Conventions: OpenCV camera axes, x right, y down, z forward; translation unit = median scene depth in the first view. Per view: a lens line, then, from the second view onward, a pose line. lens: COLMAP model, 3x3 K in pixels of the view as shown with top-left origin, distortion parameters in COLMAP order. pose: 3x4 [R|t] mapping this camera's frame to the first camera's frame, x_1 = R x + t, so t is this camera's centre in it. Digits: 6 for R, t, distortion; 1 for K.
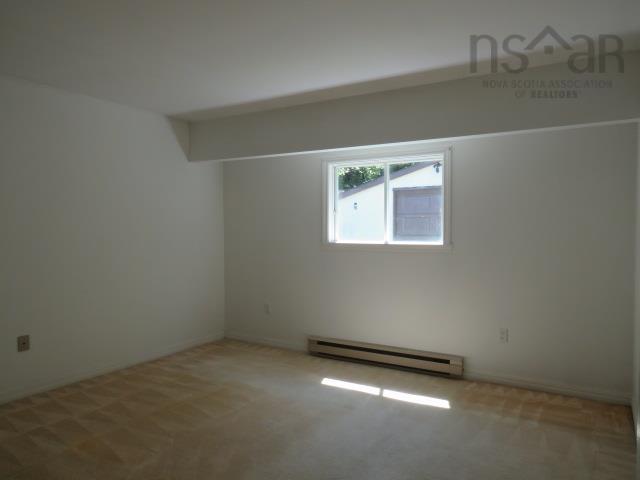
lens RADIAL K [[454.2, 0, 320.0], [0, 454.2, 240.0], [0, 0, 1]] dist [-0.027645, 0.007597]
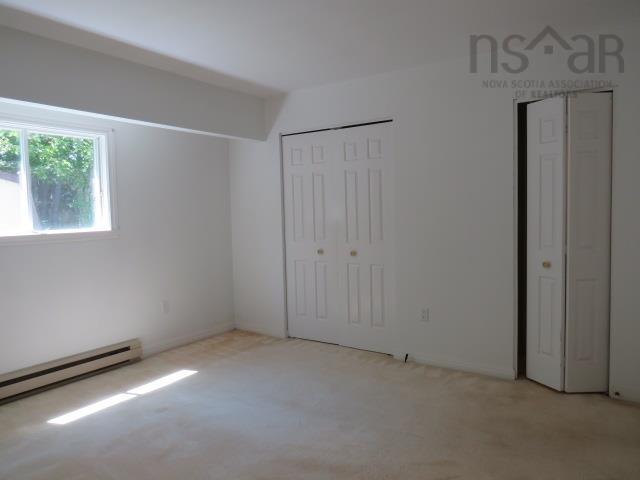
lens RADIAL K [[454.2, 0, 320.0], [0, 454.2, 240.0], [0, 0, 1]] dist [-0.027645, 0.007597]
pose [[0.060534, -0.061611, 0.996263, -0.661614], [0.055735, 0.996745, 0.058255, -0.000011], [-0.996609, 0.052000, 0.063771, 0.511939]]
